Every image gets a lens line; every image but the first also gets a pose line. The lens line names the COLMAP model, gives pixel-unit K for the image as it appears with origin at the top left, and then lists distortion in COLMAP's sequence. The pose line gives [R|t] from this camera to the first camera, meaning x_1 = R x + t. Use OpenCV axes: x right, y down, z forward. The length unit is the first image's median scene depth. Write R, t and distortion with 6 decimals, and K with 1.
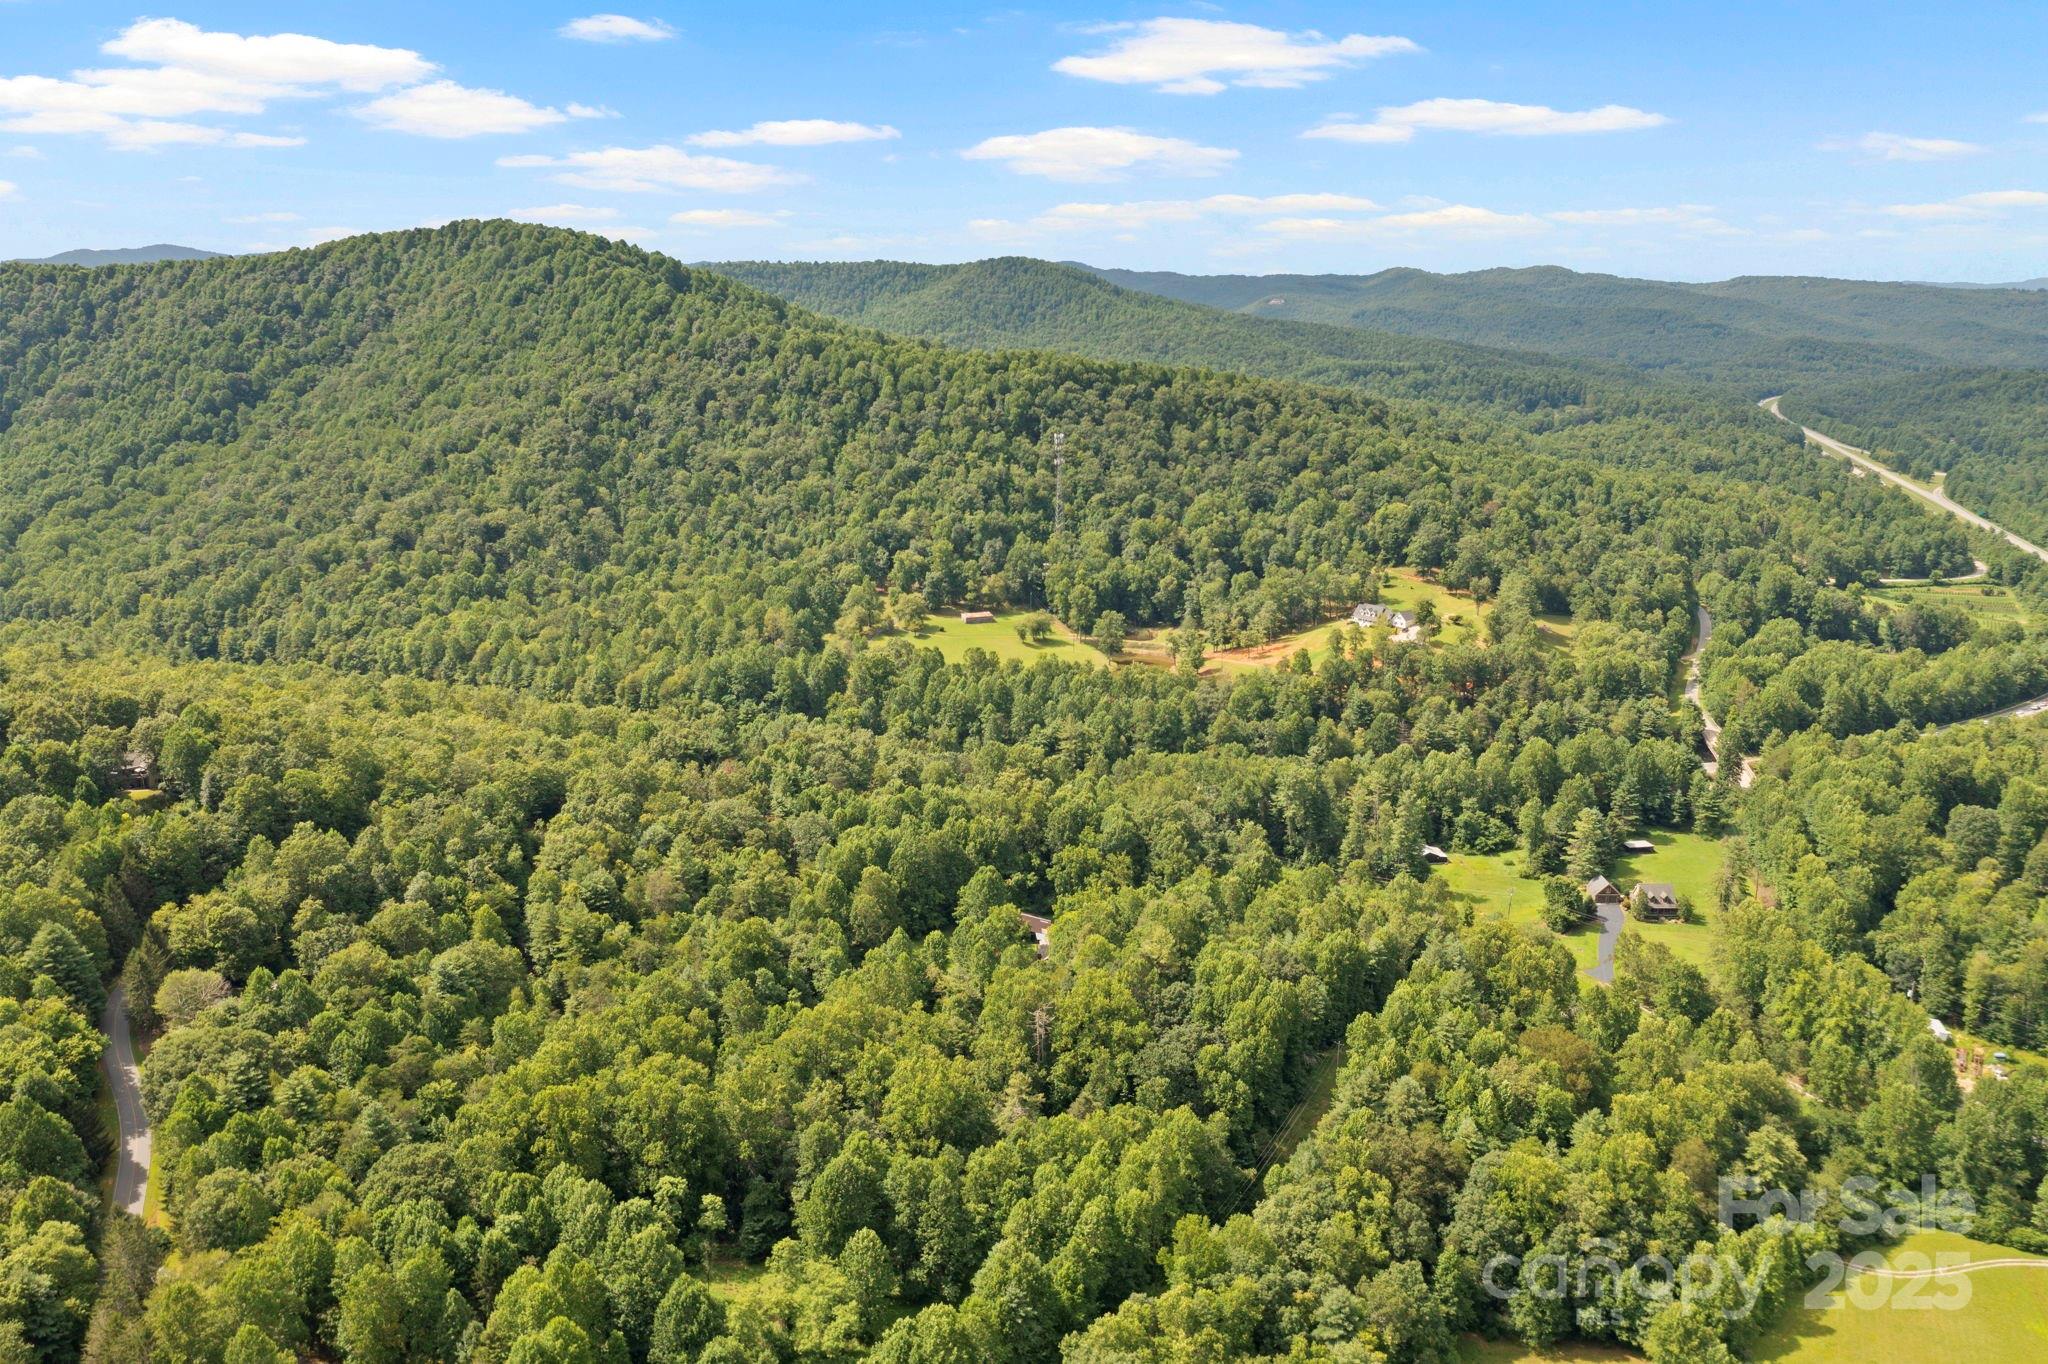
lens RADIAL K [[1608.1, 0, 1021.0], [0, 1608.1, 658.7], [0, 0, 1]] dist [-0.019779, 0.005202]
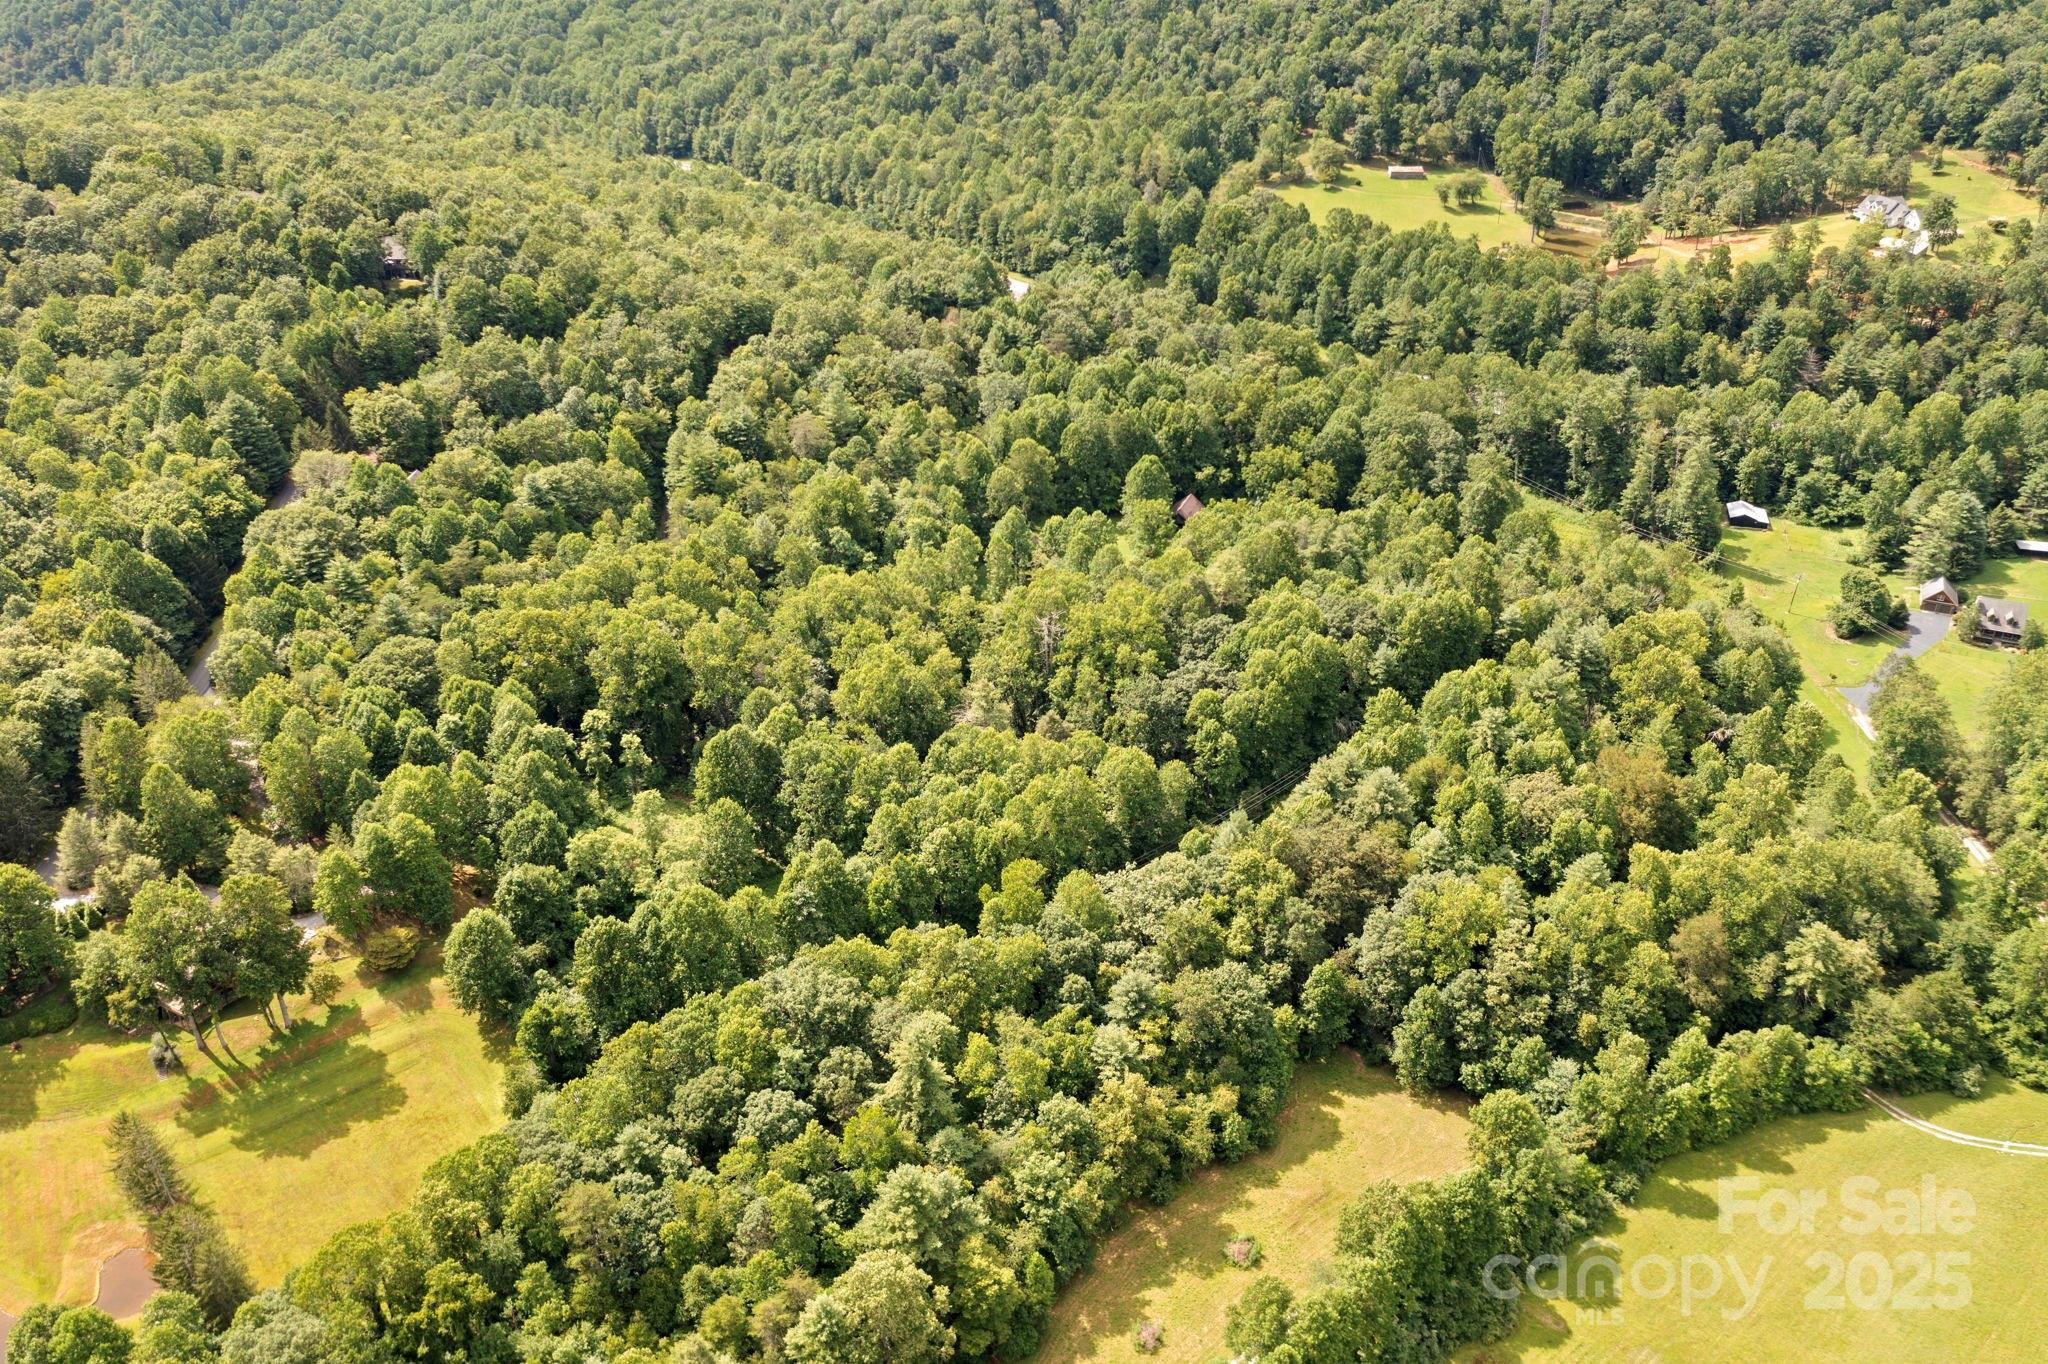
lens RADIAL K [[1588.5, 0, 1024.0], [0, 1588.5, 682.0], [0, 0, 1]] dist [-0.022344, 0.007598]
pose [[0.914685, 0.193222, -0.354988, 0.142621], [-0.078949, 0.946818, 0.311933, -0.014840], [0.396381, -0.257294, 0.881295, 0.069896]]
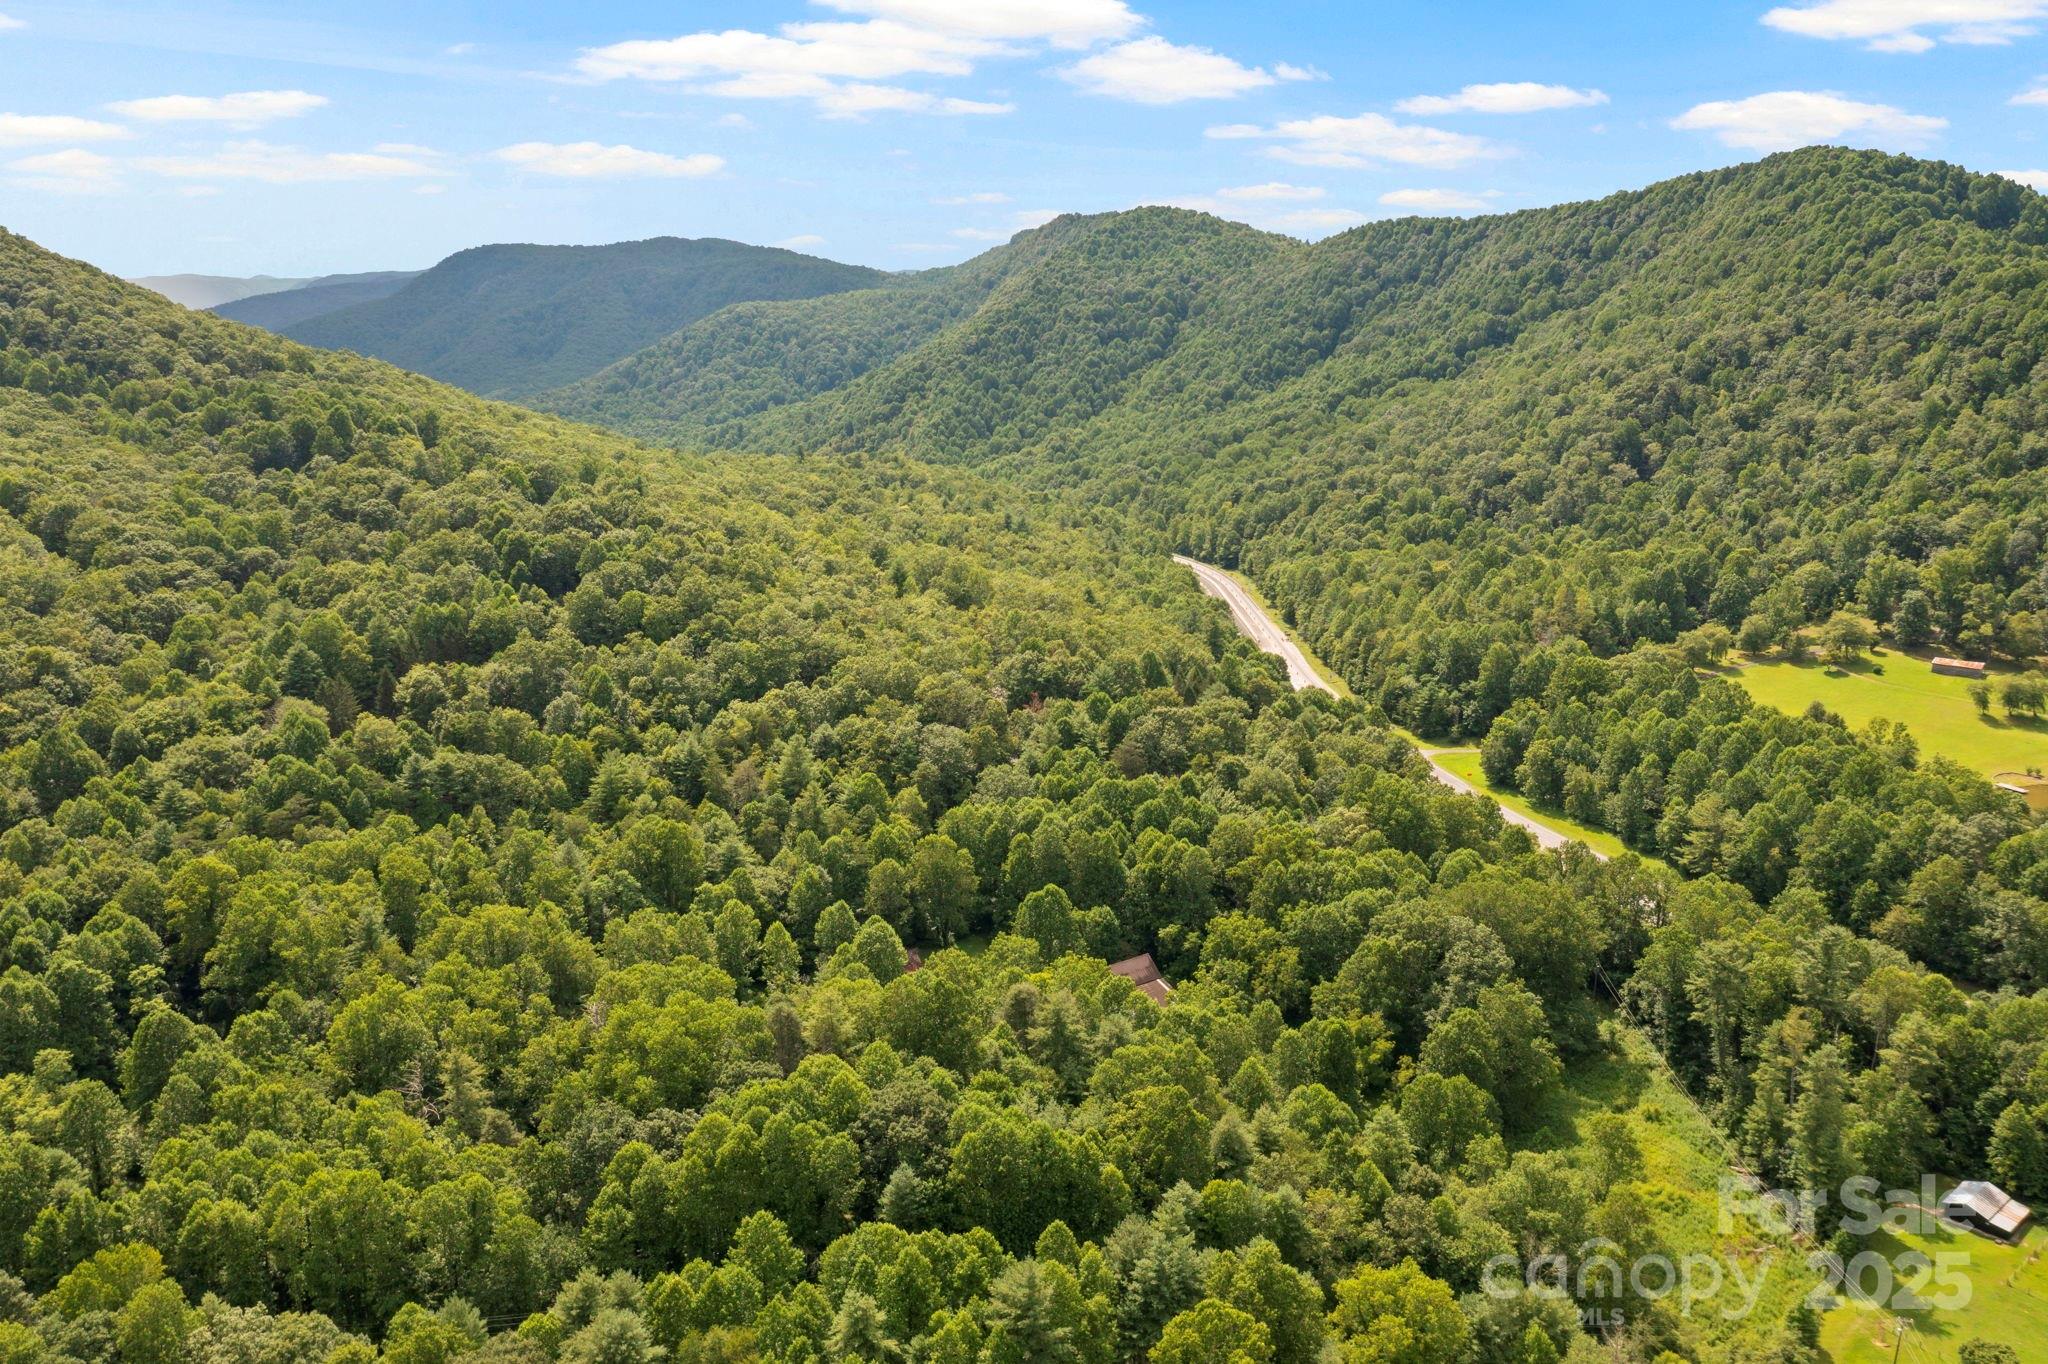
lens RADIAL K [[1608.1, 0, 1021.0], [0, 1608.1, 658.7], [0, 0, 1]] dist [-0.019779, 0.005202]
pose [[0.535065, 0.189756, -0.823224, 0.303943], [-0.185527, 0.977053, 0.104628, -0.025708], [0.824187, 0.096748, 0.557992, 0.305408]]
